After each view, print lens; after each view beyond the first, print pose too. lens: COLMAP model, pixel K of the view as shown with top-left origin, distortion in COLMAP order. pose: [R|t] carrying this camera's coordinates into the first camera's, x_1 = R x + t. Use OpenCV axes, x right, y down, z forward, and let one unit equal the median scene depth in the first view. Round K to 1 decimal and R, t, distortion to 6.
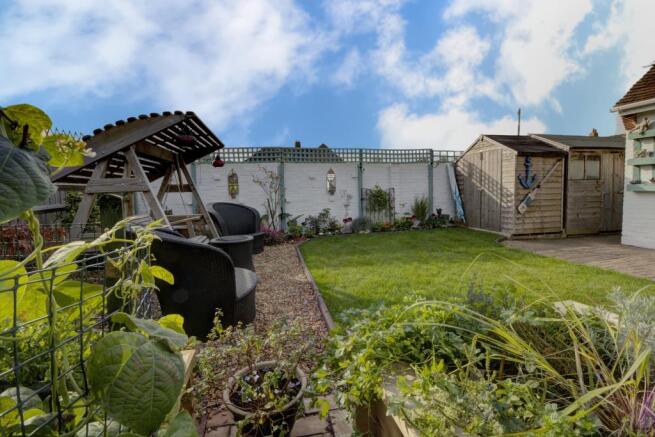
lens RADIAL K [[307.4, 0, 317.9], [0, 307.4, 210.4], [0, 0, 1]] dist [-0.001572, -0.000553]
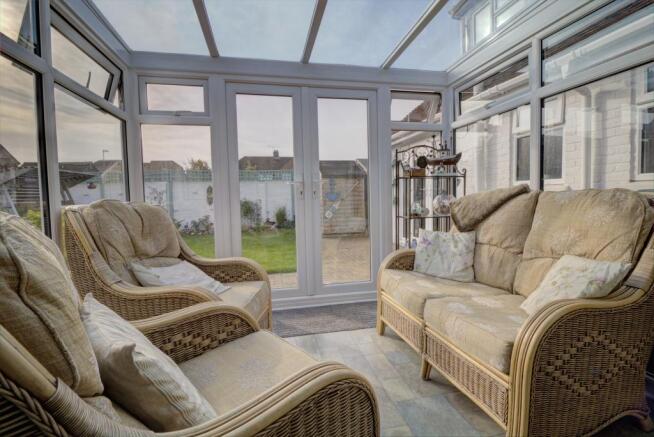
lens RADIAL K [[306.9, 0, 317.4], [0, 306.9, 210.4], [0, 0, 1]] dist [-0.001572, -0.000553]
pose [[0.999990, -0.003842, -0.002334, 0.513173], [0.003800, 0.999839, -0.017514, -0.002387], [0.002401, 0.017505, 0.999844, -0.331100]]
